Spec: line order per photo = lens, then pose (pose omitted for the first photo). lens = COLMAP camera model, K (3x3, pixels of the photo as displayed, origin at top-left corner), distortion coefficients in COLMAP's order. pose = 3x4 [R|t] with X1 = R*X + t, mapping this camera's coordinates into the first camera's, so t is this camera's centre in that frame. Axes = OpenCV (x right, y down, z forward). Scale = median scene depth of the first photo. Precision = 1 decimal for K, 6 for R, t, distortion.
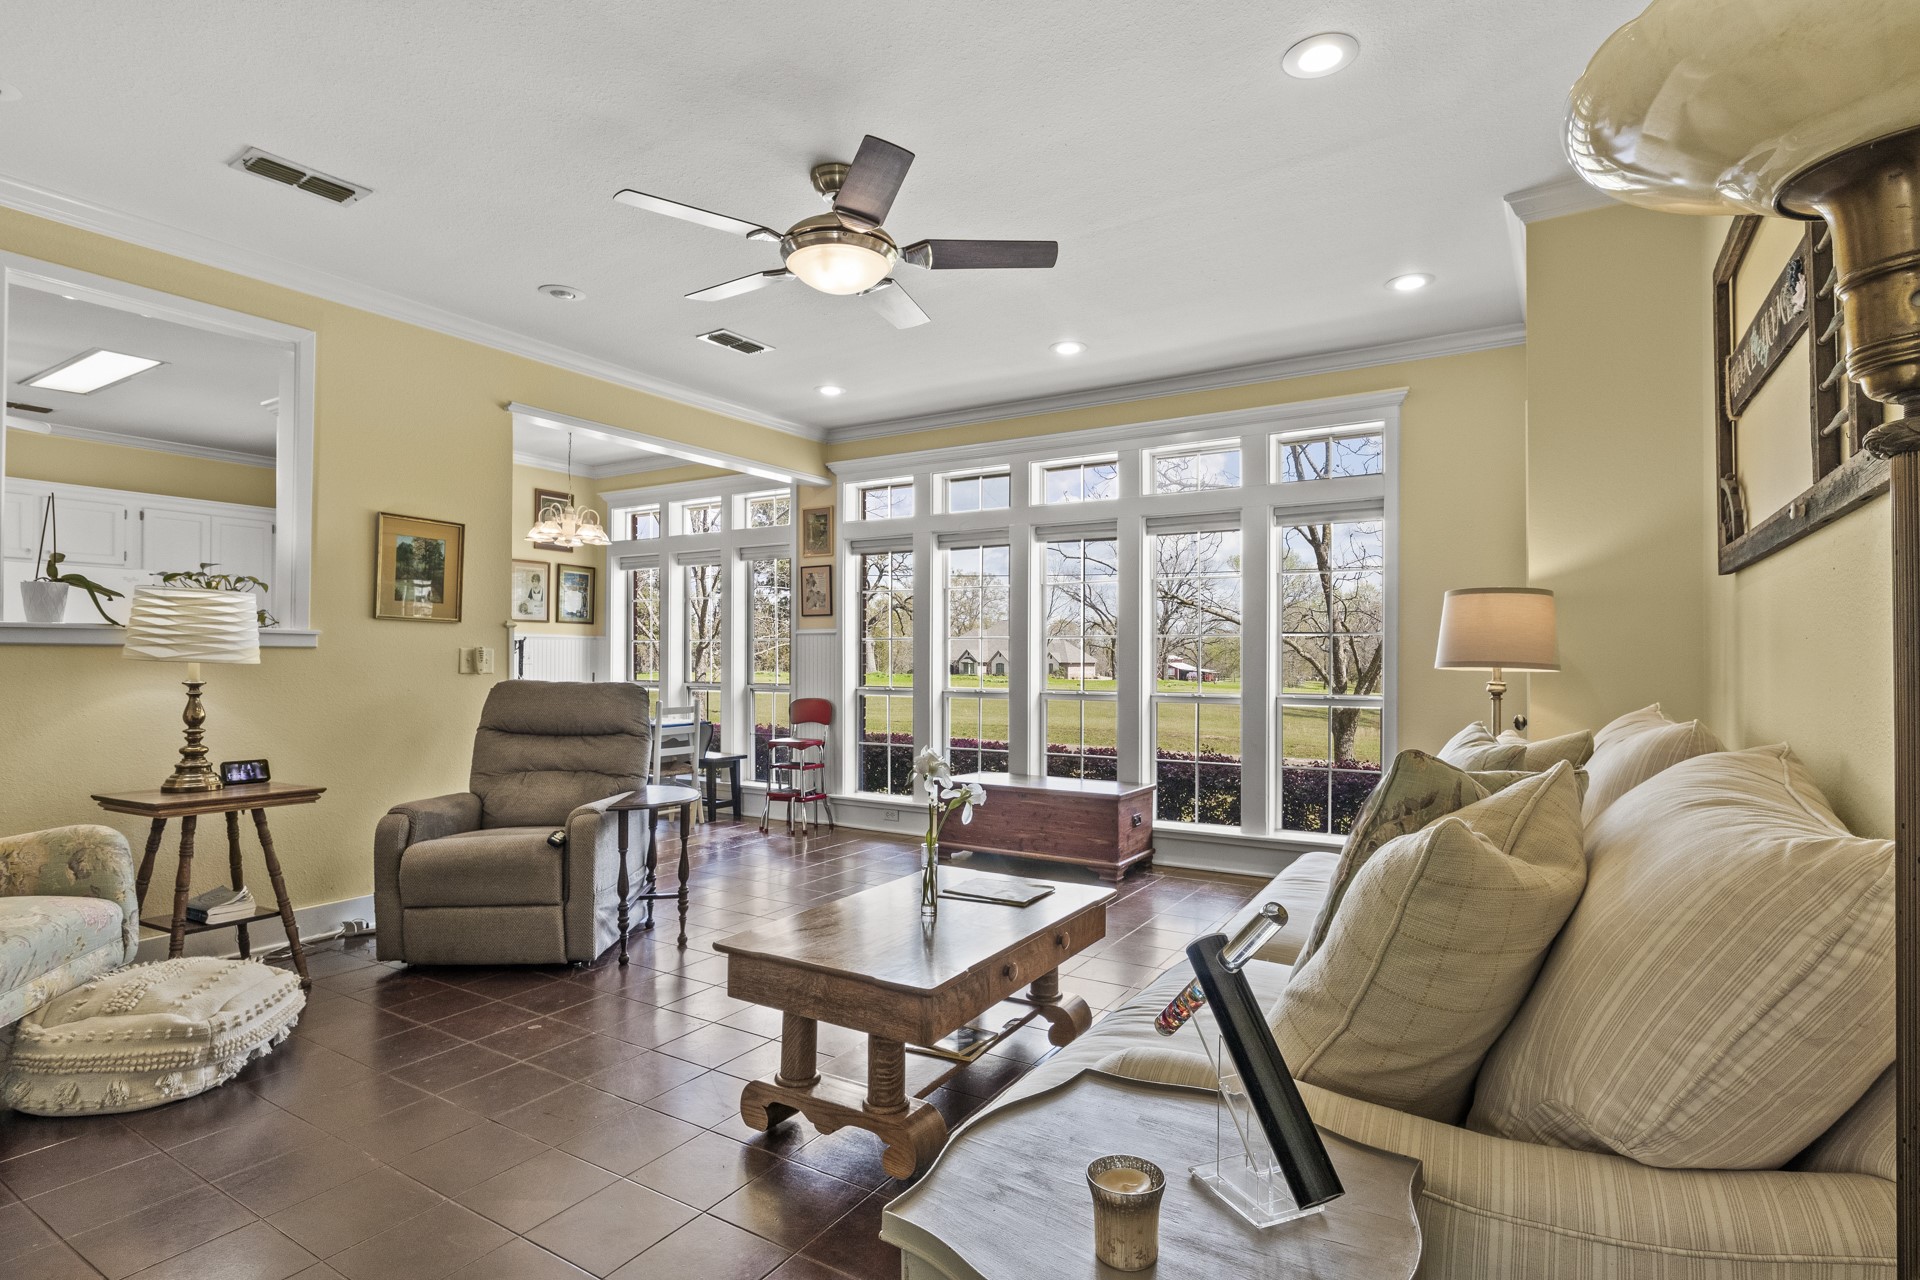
lens RADIAL K [[963.7, 0, 957.9], [0, 963.7, 648.1], [0, 0, 1]] dist [0.000020, 0.001265]
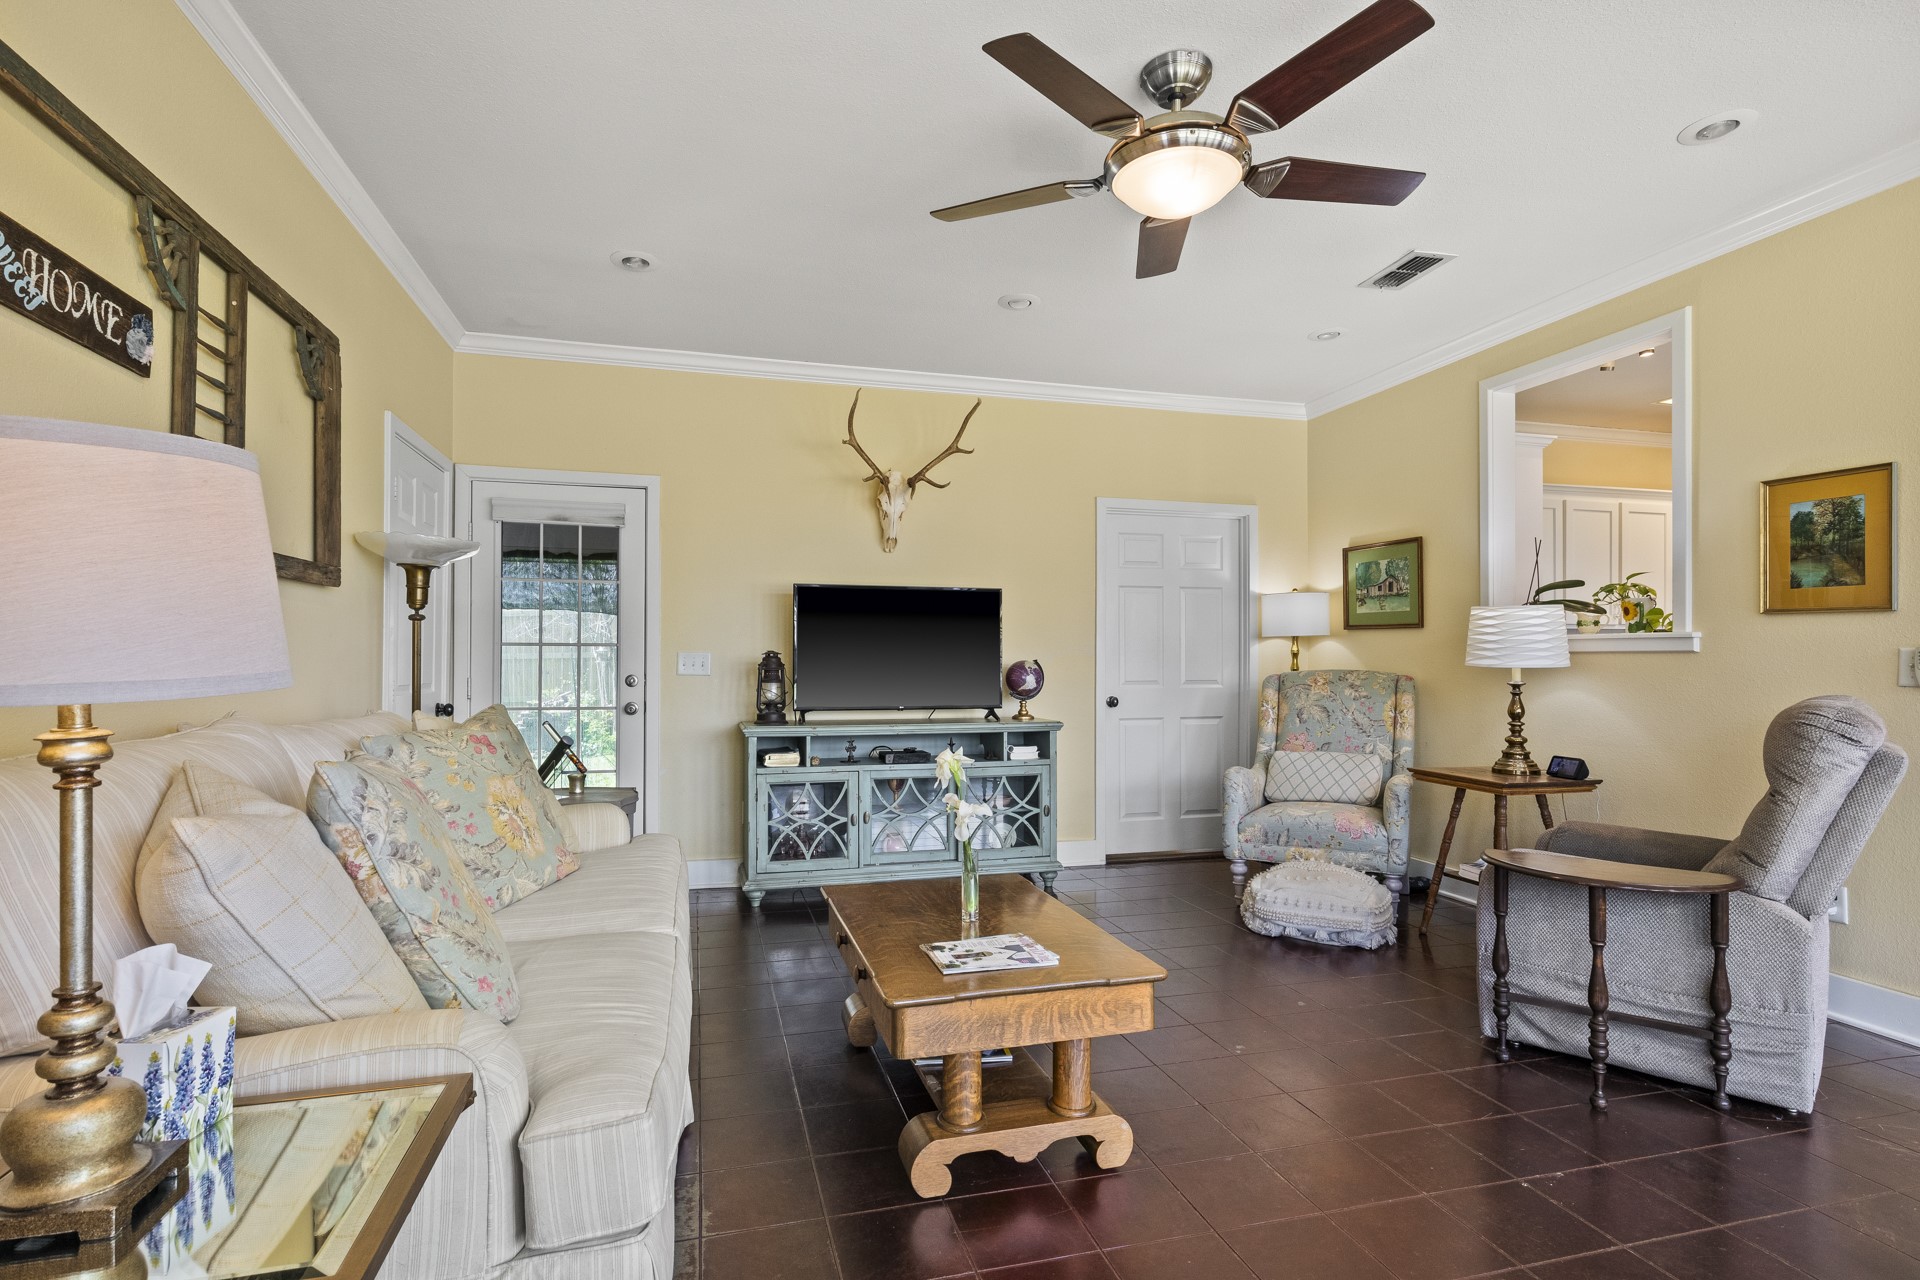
lens RADIAL K [[963.7, 0, 957.0], [0, 963.7, 648.6], [0, 0, 1]] dist [0.000020, 0.001265]
pose [[-0.675551, -0.006534, -0.737284, 0.444730], [0.011668, 0.999741, -0.019551, 0.006197], [0.737221, -0.021810, -0.675299, 1.032825]]
